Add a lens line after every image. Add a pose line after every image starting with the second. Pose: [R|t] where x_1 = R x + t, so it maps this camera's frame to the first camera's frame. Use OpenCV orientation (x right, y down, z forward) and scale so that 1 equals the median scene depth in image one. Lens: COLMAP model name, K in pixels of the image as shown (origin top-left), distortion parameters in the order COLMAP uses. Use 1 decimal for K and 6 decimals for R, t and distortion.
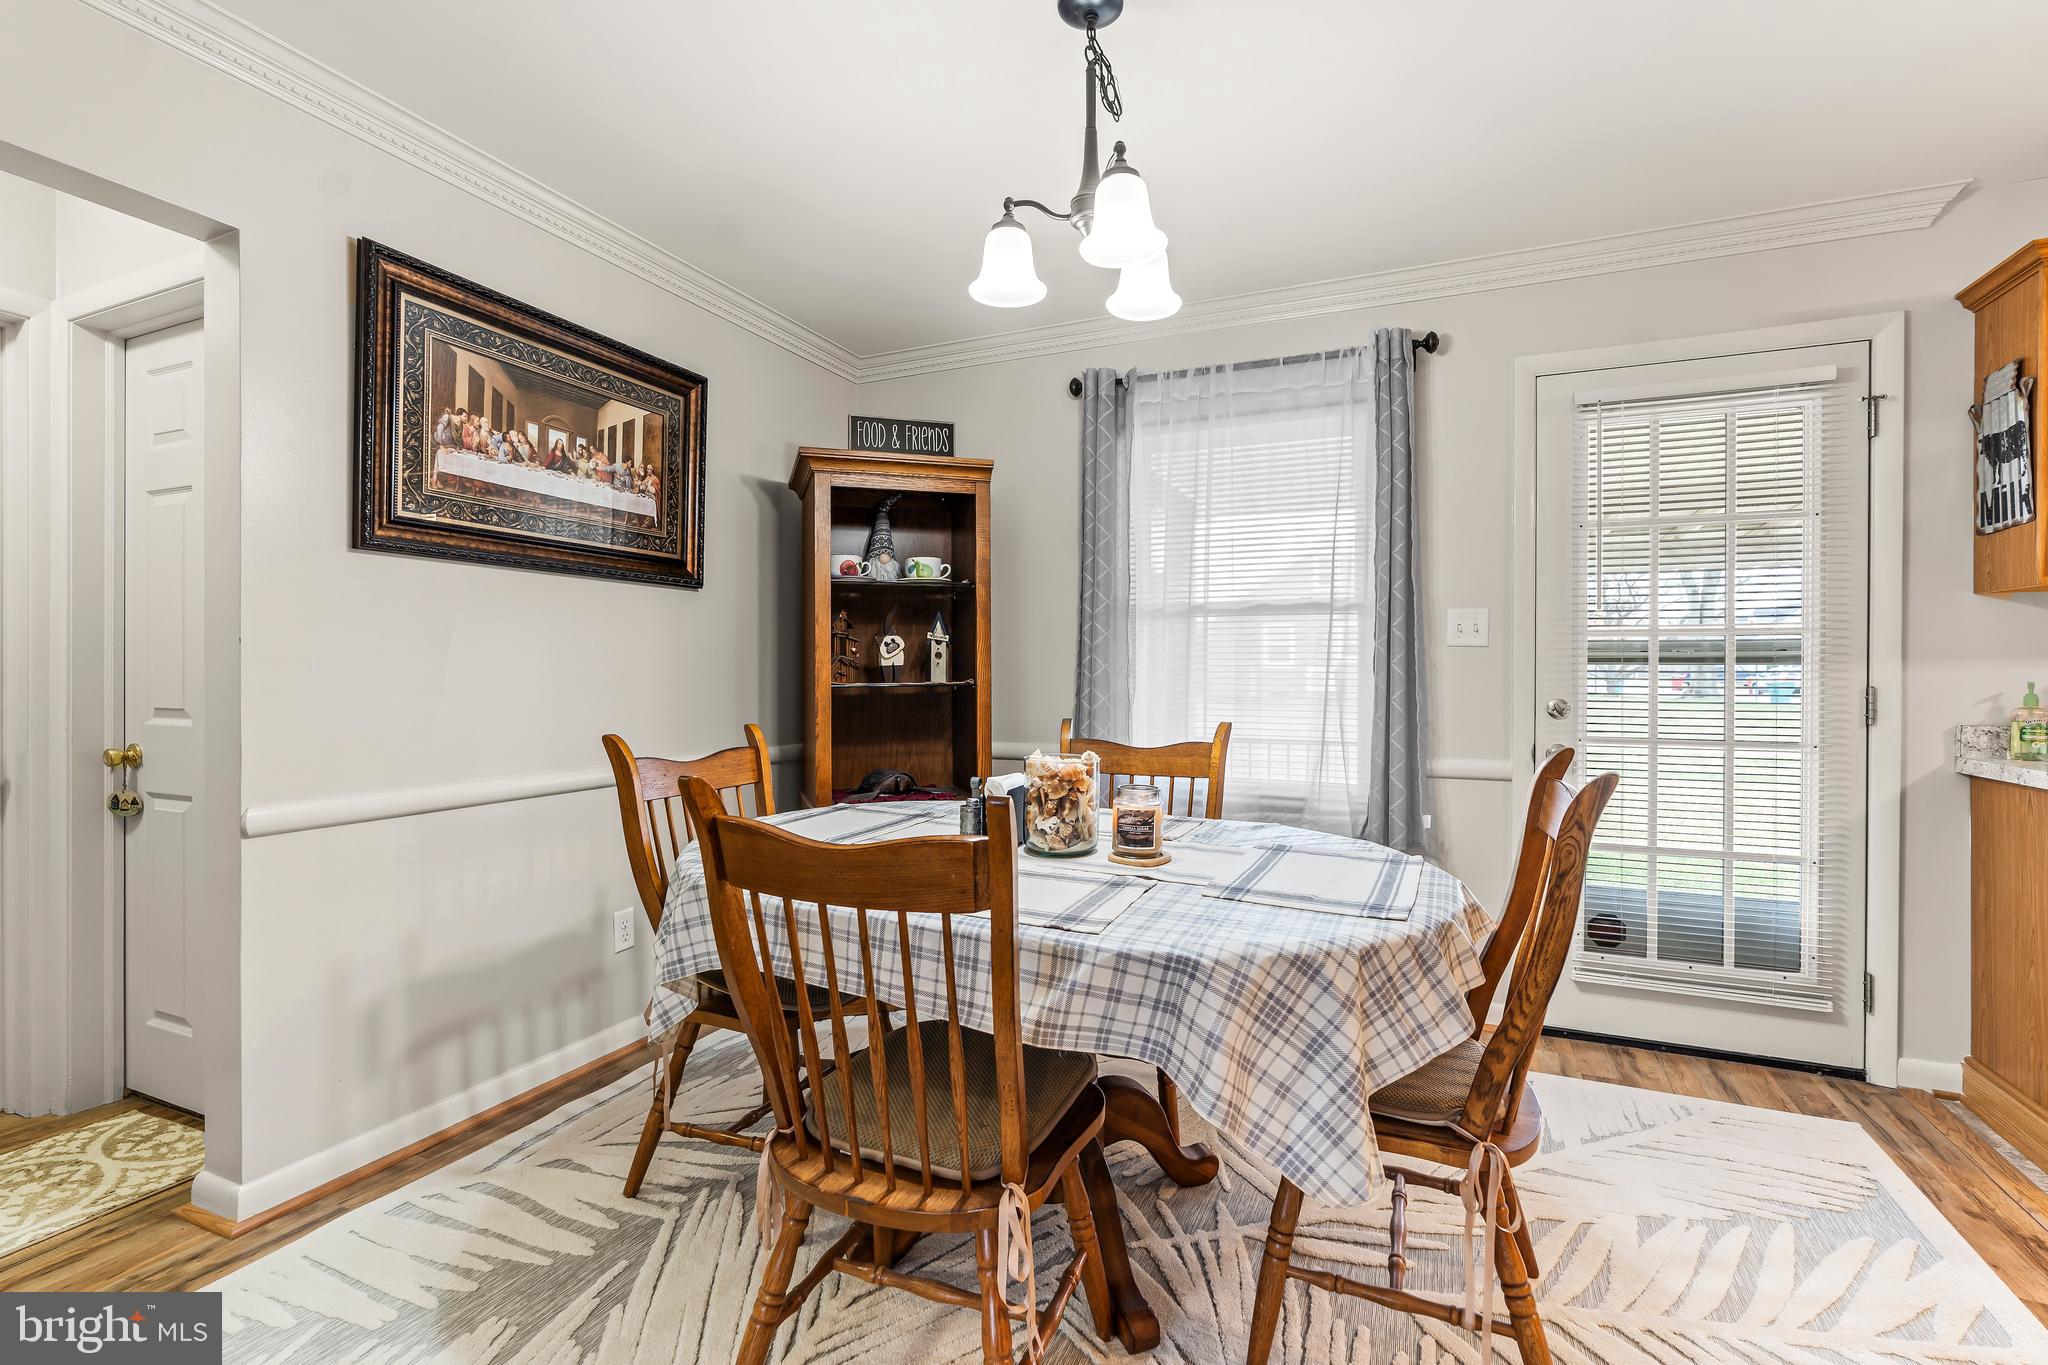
lens RADIAL K [[932.3, 0, 1017.3], [0, 932.3, 675.3], [0, 0, 1]] dist [-0.004367, 0.002281]
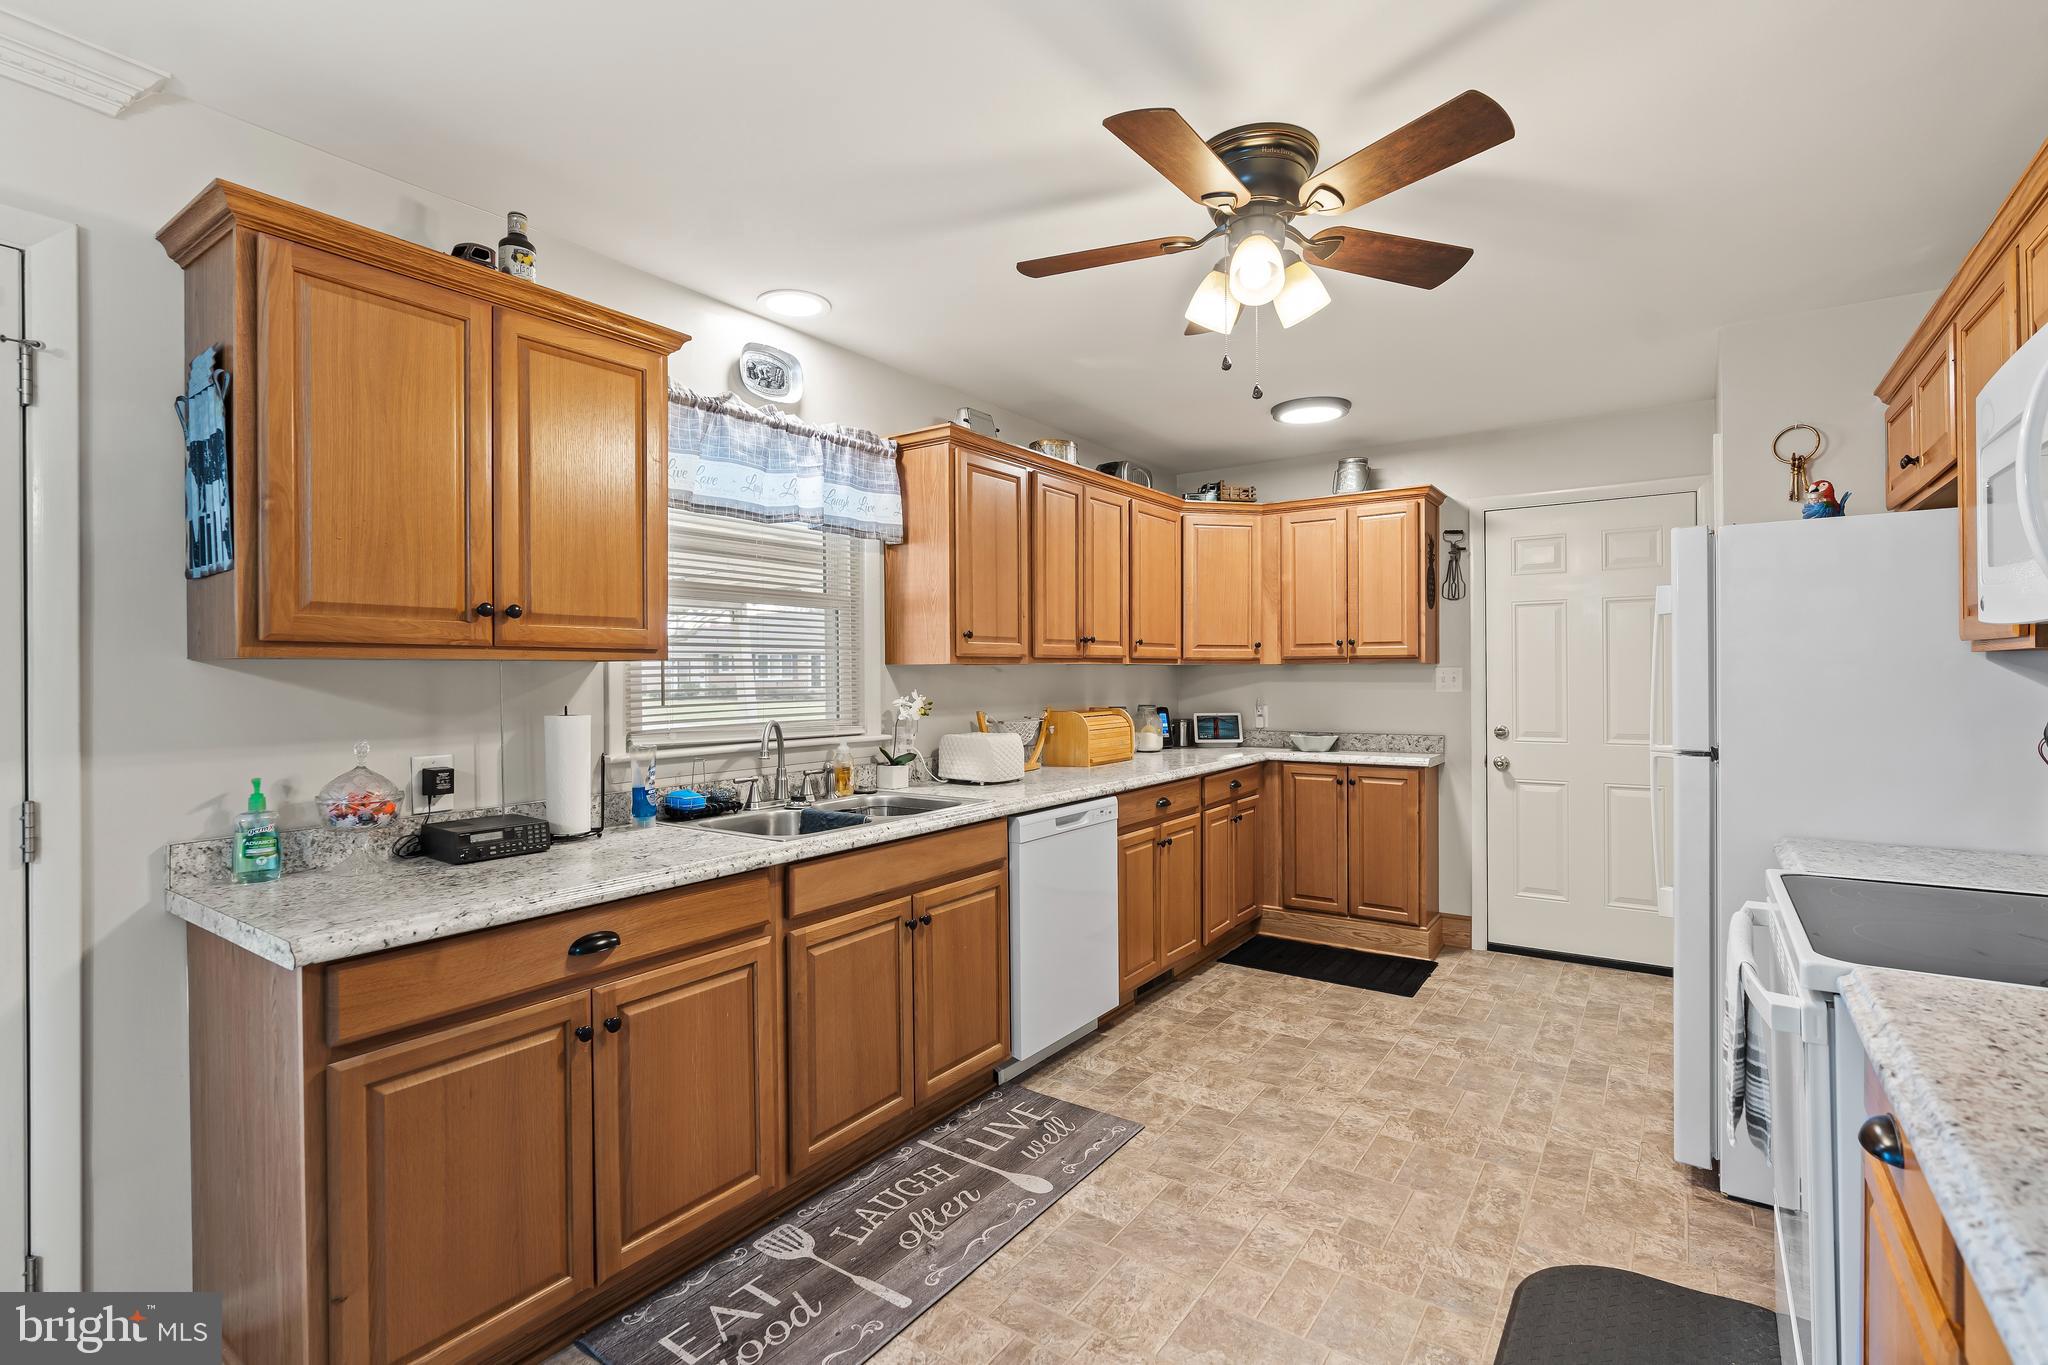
lens RADIAL K [[932.3, 0, 1021.2], [0, 932.3, 678.4], [0, 0, 1]] dist [-0.004367, 0.002281]
pose [[0.196433, -0.008797, 0.980478, 0.420237], [0.010388, 0.999922, 0.006890, -0.066668], [-0.980462, 0.008832, 0.196509, 0.210600]]
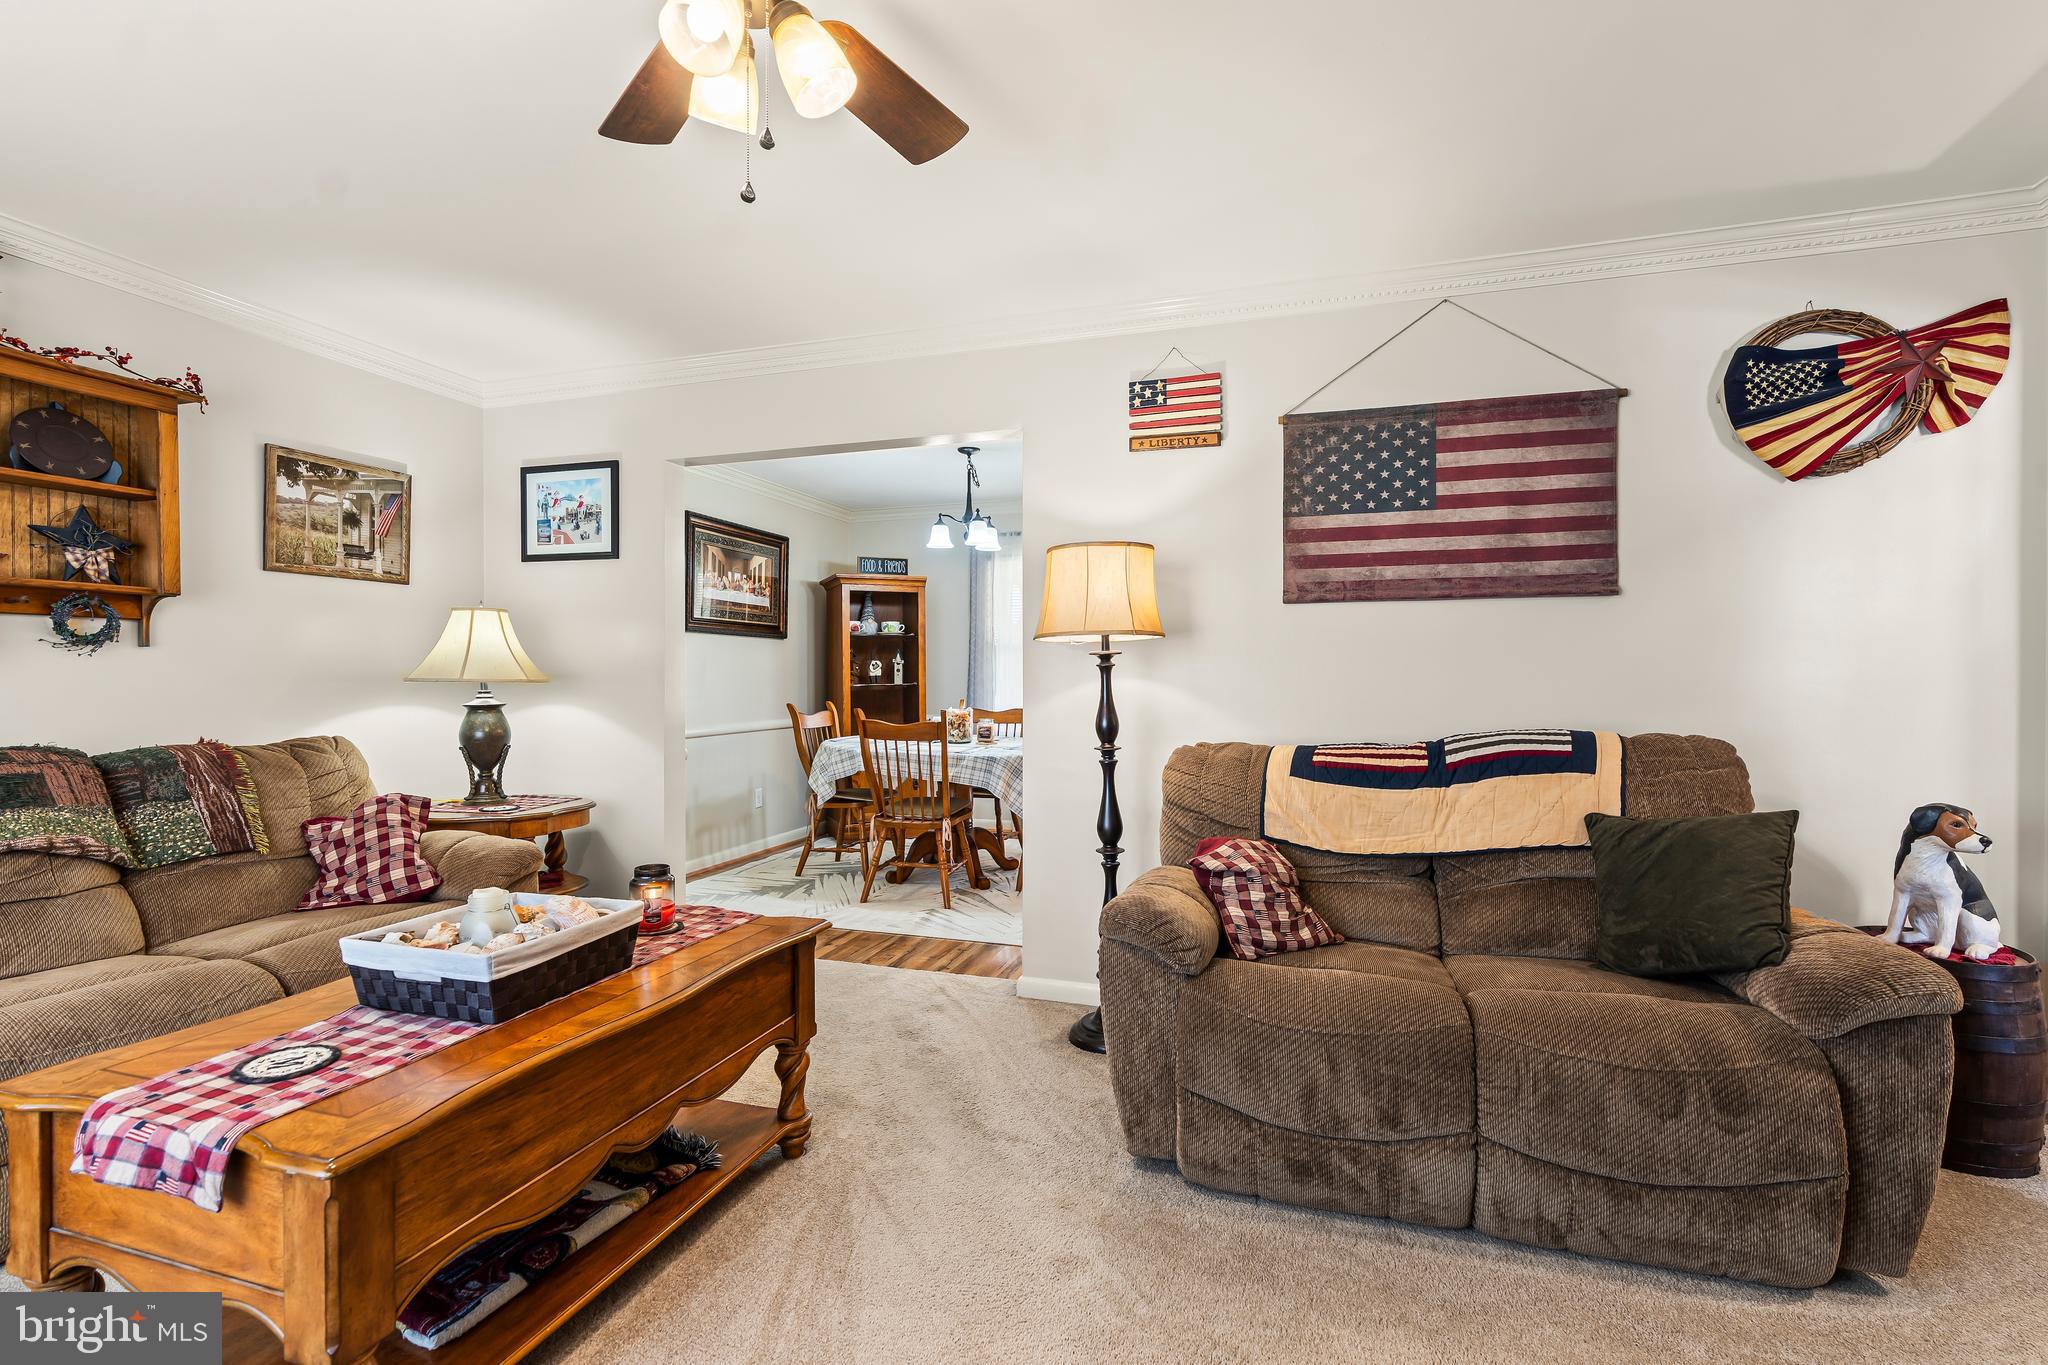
lens RADIAL K [[932.3, 0, 1008.5], [0, 932.3, 680.6], [0, 0, 1]] dist [-0.004367, 0.002281]
pose [[0.995111, -0.002414, 0.098735, -0.060146], [0.002156, 0.999994, 0.002724, -0.005816], [-0.098741, -0.002498, 0.995110, -1.316242]]
